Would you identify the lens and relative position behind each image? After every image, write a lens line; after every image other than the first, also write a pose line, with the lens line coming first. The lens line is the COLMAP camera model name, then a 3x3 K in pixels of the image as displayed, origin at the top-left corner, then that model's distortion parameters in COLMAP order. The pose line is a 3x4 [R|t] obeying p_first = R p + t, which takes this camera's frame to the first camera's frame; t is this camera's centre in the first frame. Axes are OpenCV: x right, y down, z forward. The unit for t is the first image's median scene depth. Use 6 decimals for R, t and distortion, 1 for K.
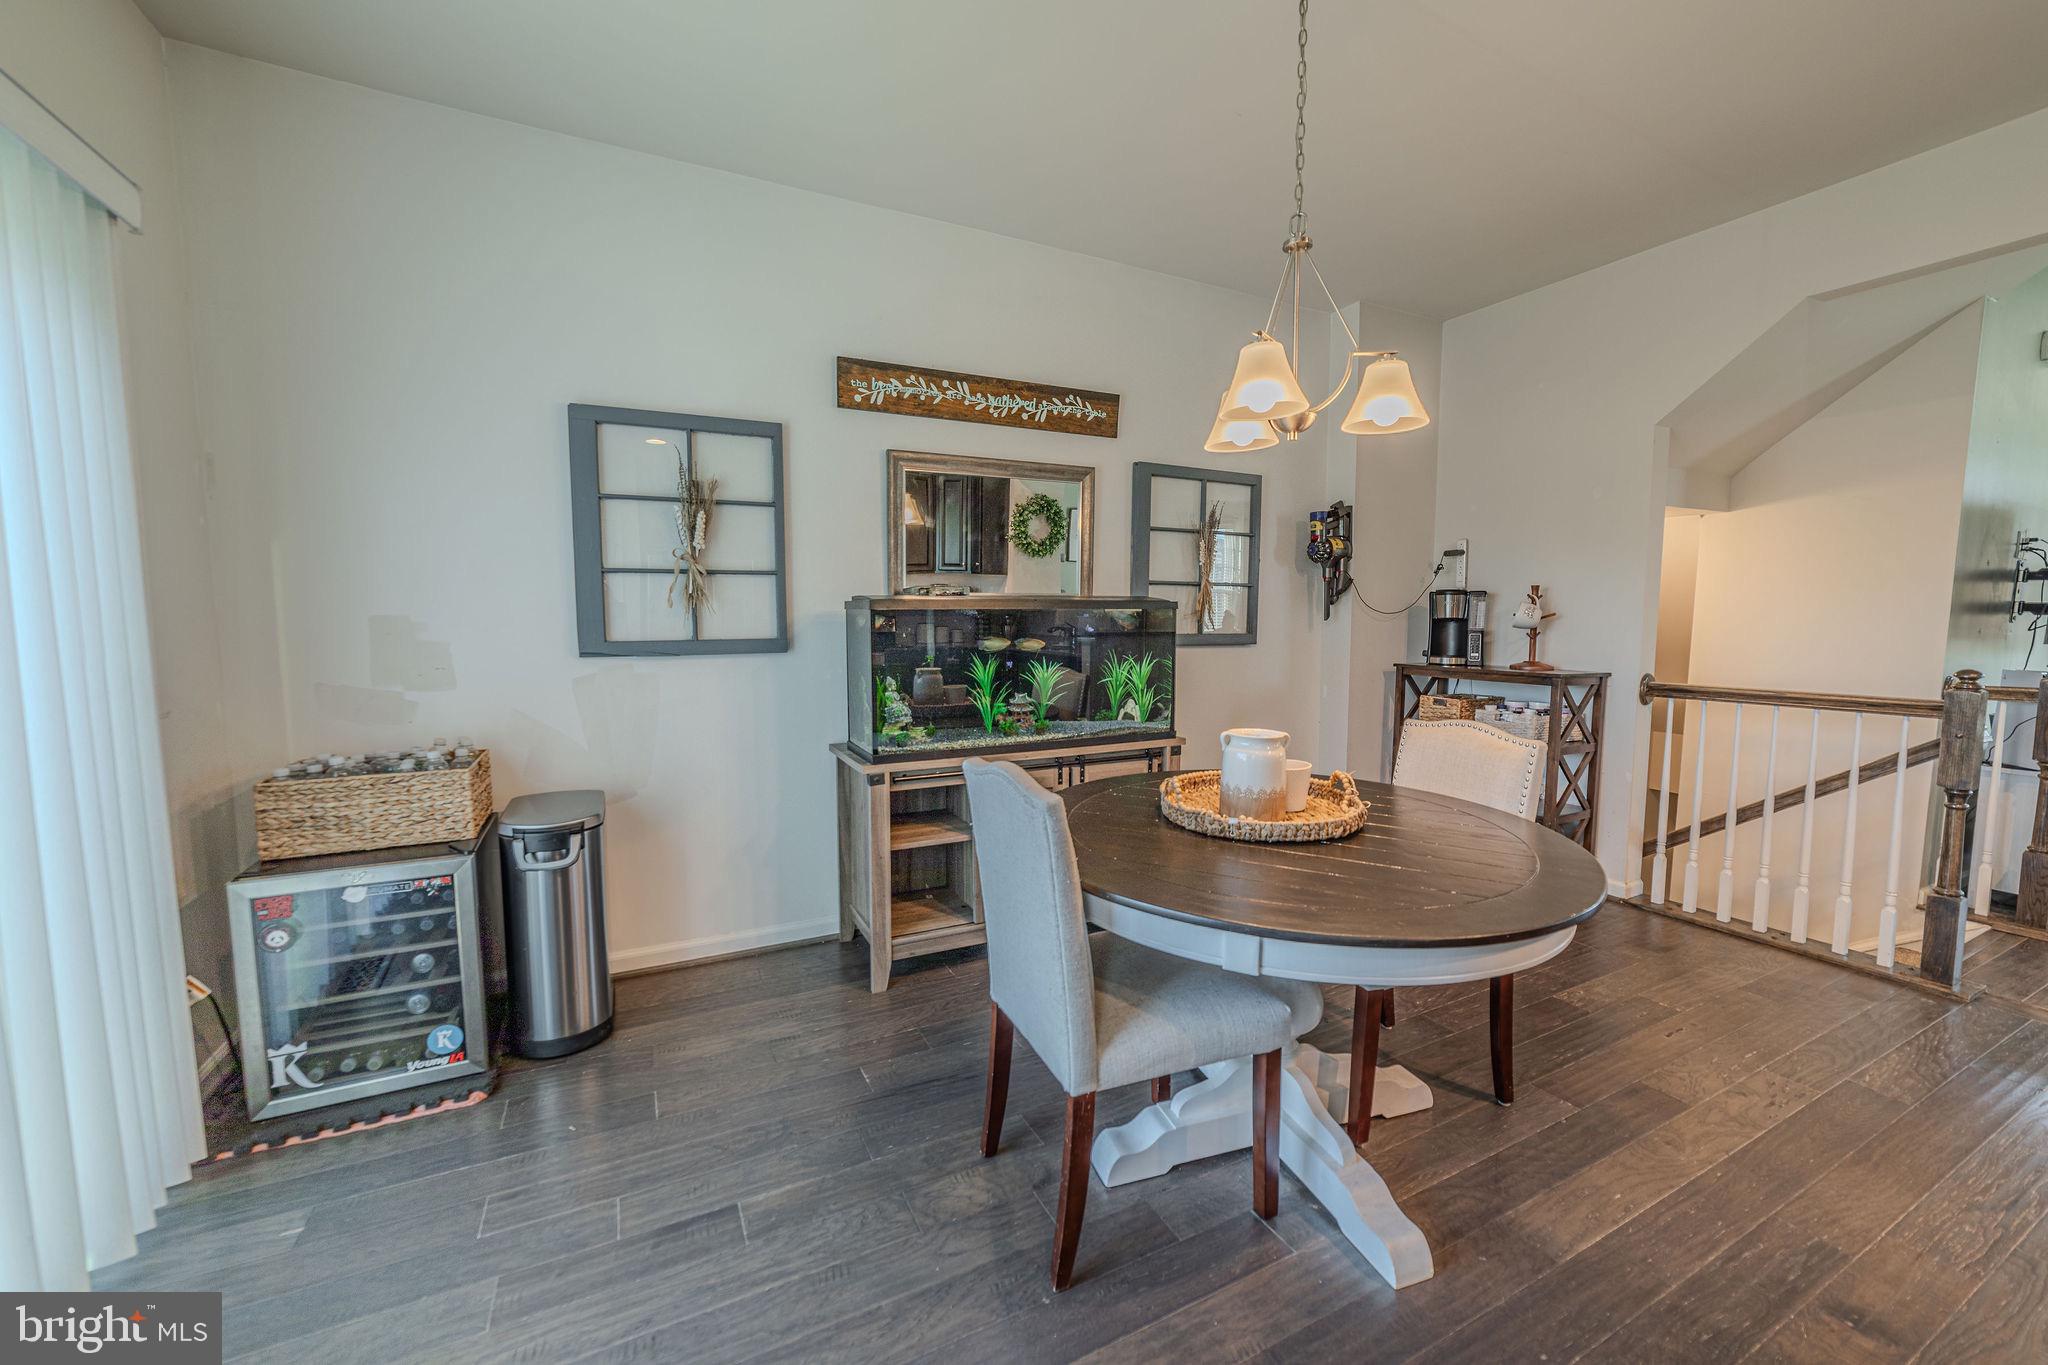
lens RADIAL K [[795.3, 0, 1021.7], [0, 795.3, 678.9], [0, 0, 1]] dist [-0.024065, 0.009461]
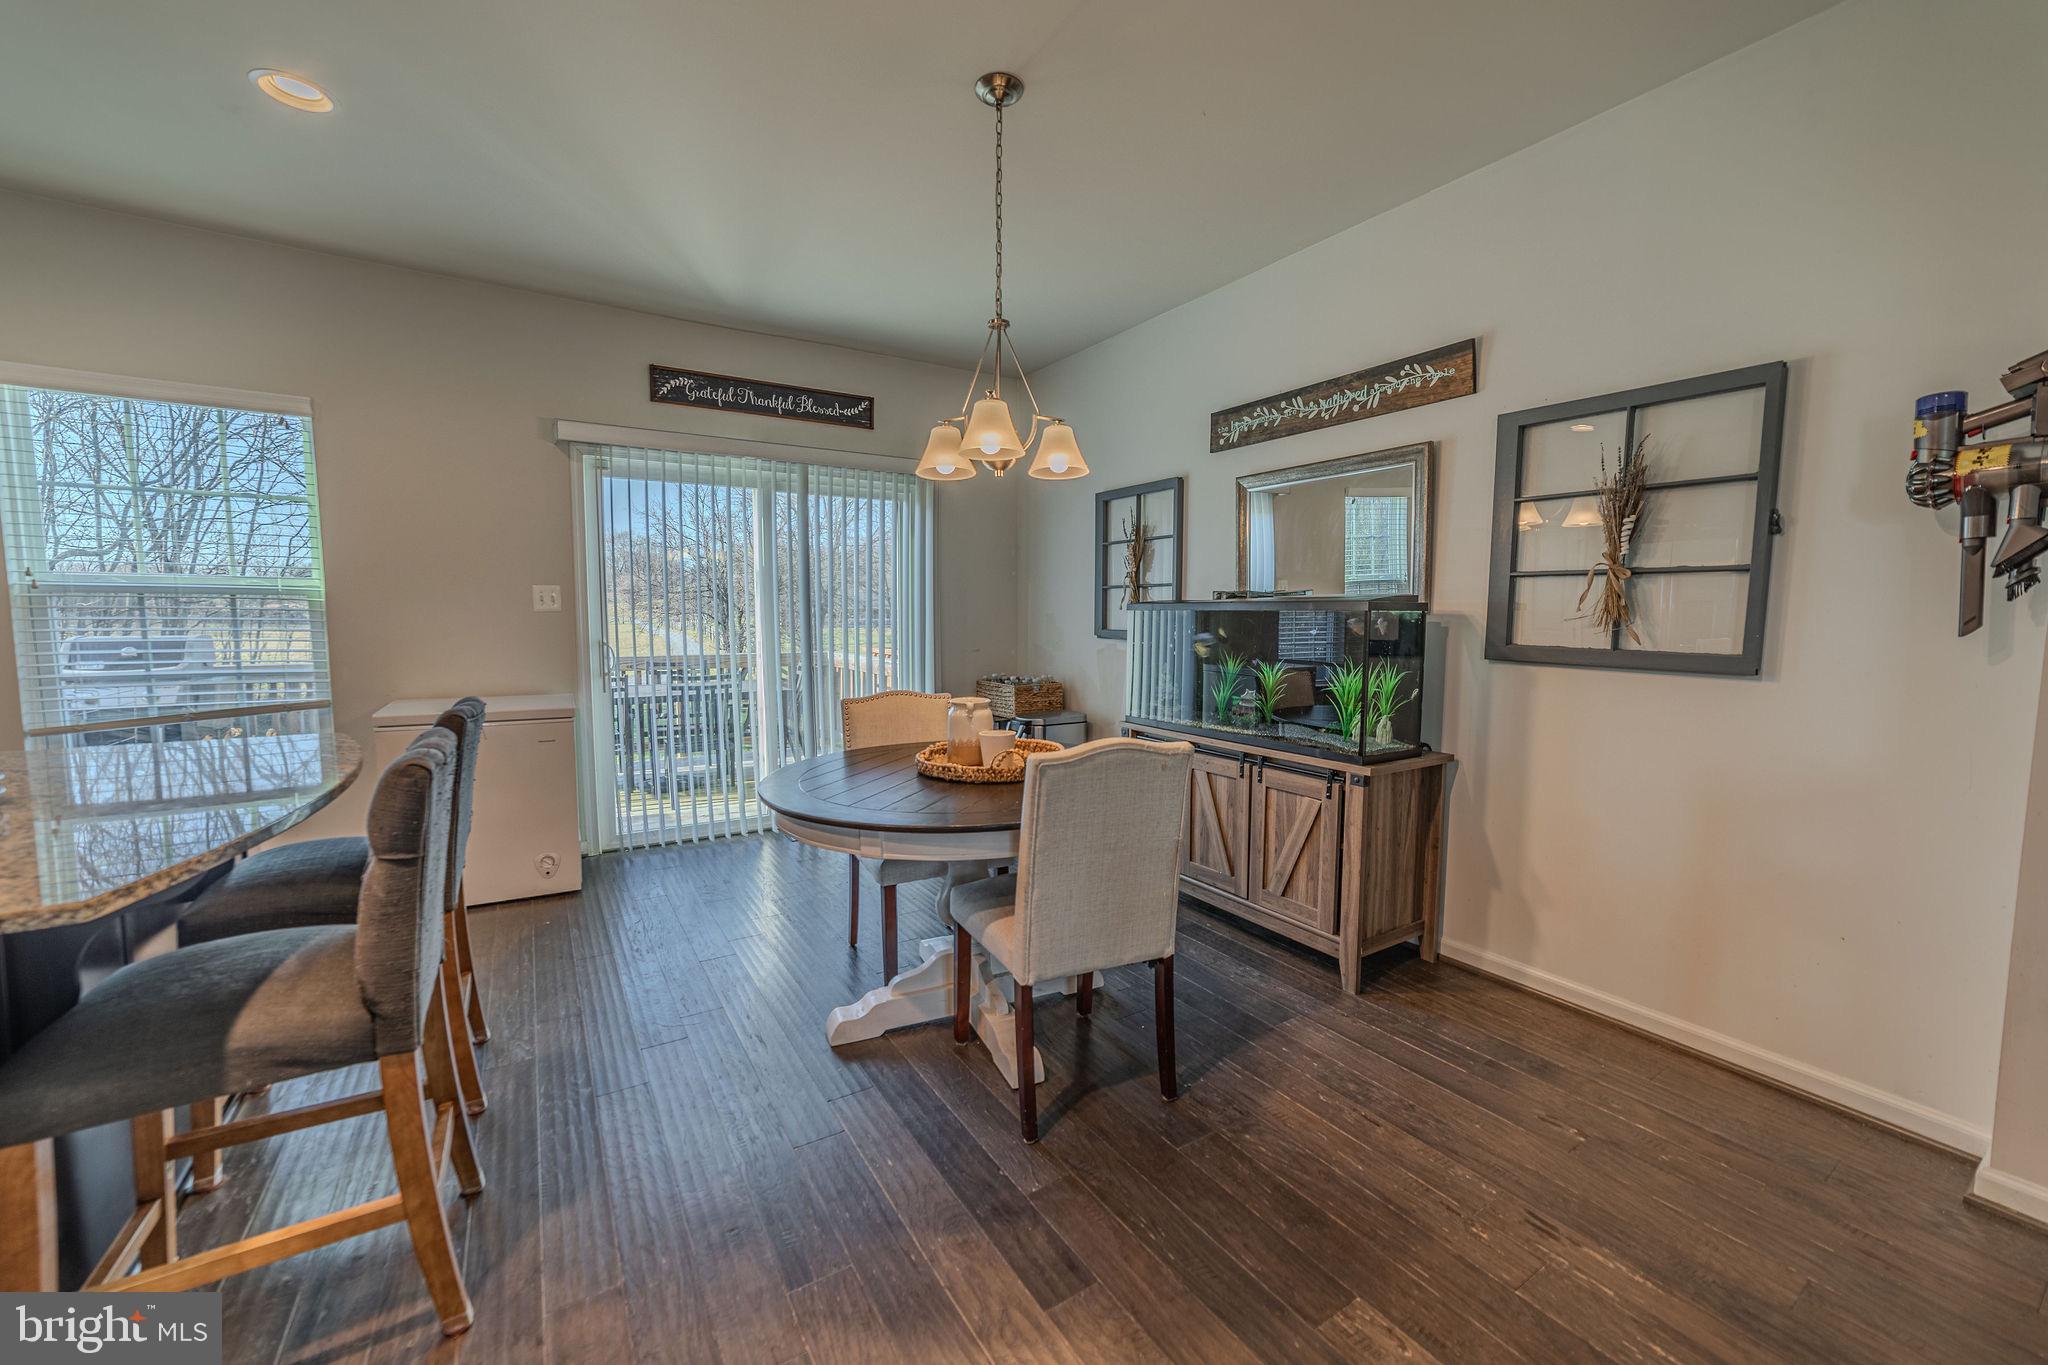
lens RADIAL K [[795.3, 0, 1021.7], [0, 795.3, 678.9], [0, 0, 1]] dist [-0.024065, 0.009461]
pose [[0.096082, 0.083676, -0.991850, 0.943673], [-0.091340, 0.992997, 0.074925, -0.043719], [0.991174, 0.083396, 0.103052, 0.538820]]
